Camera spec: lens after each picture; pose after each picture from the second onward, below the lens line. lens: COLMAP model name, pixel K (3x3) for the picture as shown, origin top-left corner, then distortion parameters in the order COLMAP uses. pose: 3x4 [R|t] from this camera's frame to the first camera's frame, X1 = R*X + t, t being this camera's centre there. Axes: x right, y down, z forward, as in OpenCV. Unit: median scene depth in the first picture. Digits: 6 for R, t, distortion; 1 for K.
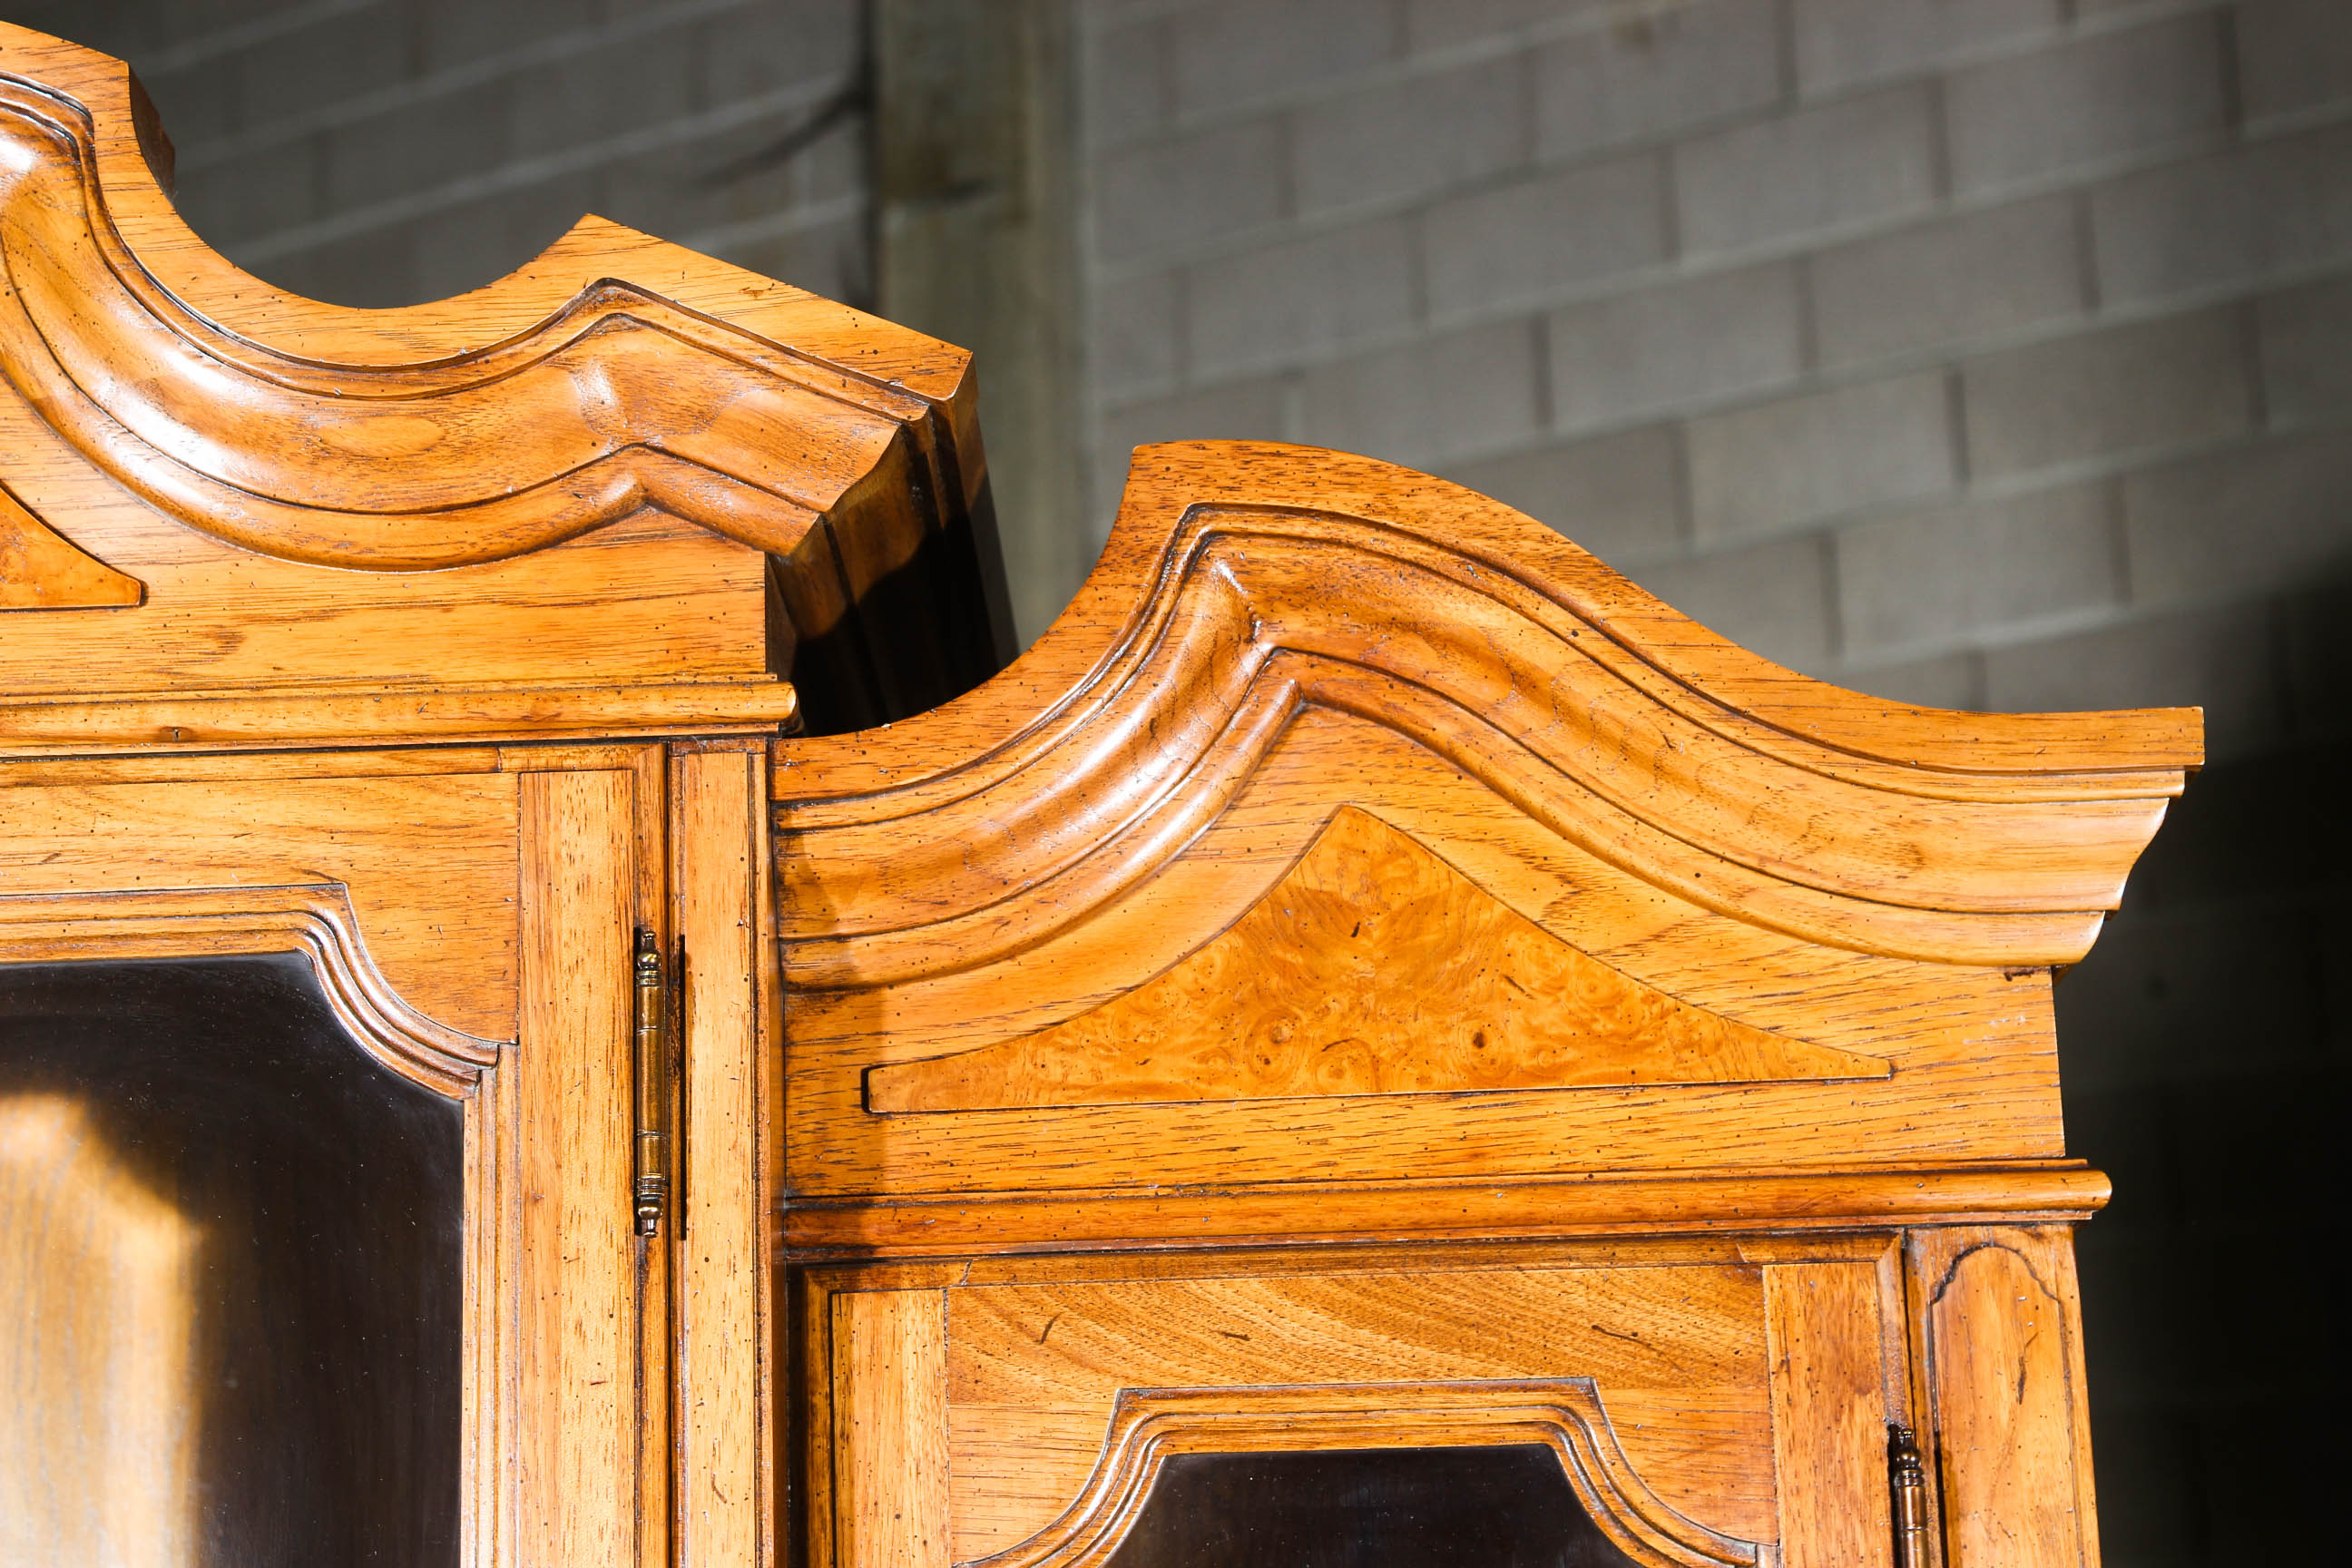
lens RADIAL K [[5016.5, 0, 1176.0], [0, 5016.5, 784.0], [0, 0, 1]] dist [0.025155, 0.180203]
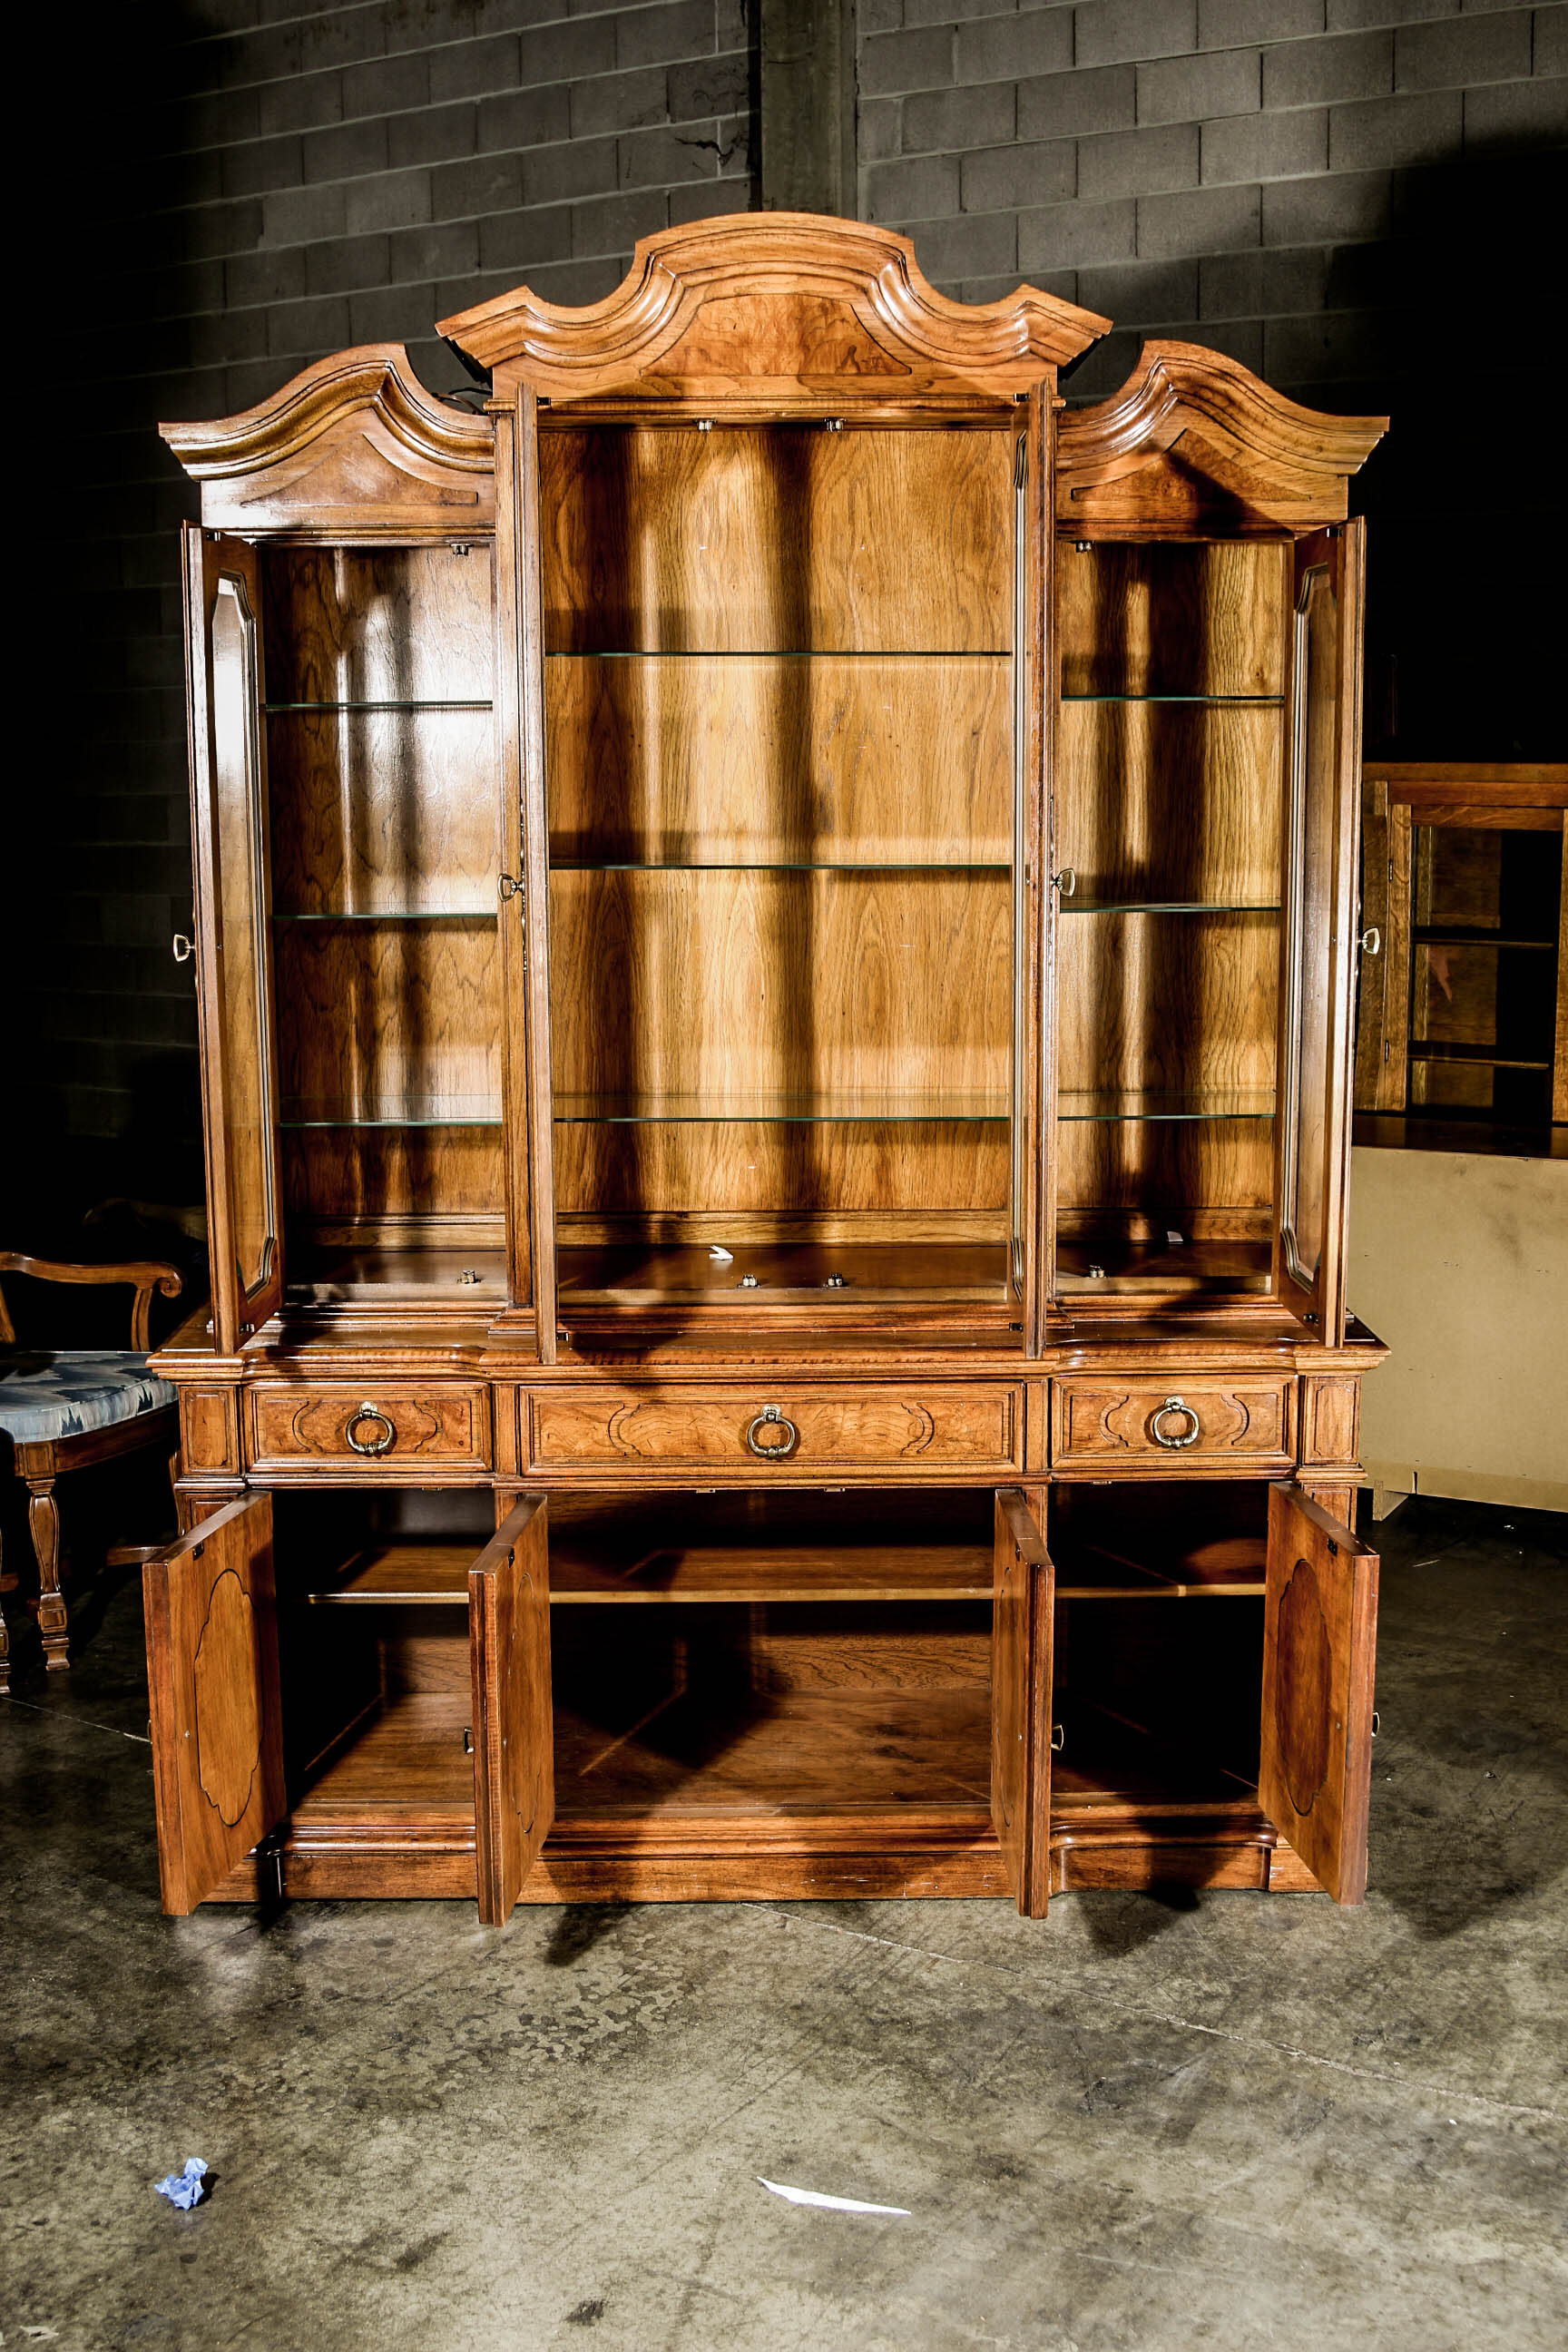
lens RADIAL K [[2693.2, 0, 784.0], [0, 2693.2, 1176.0], [0, 0, 1]] dist [-0.014789, 0.004574]
pose [[0.999565, 0.021218, 0.020475, -0.347923], [-0.027212, 0.931220, 0.363440, -0.229913], [-0.011355, -0.363839, 0.931393, -1.381443]]
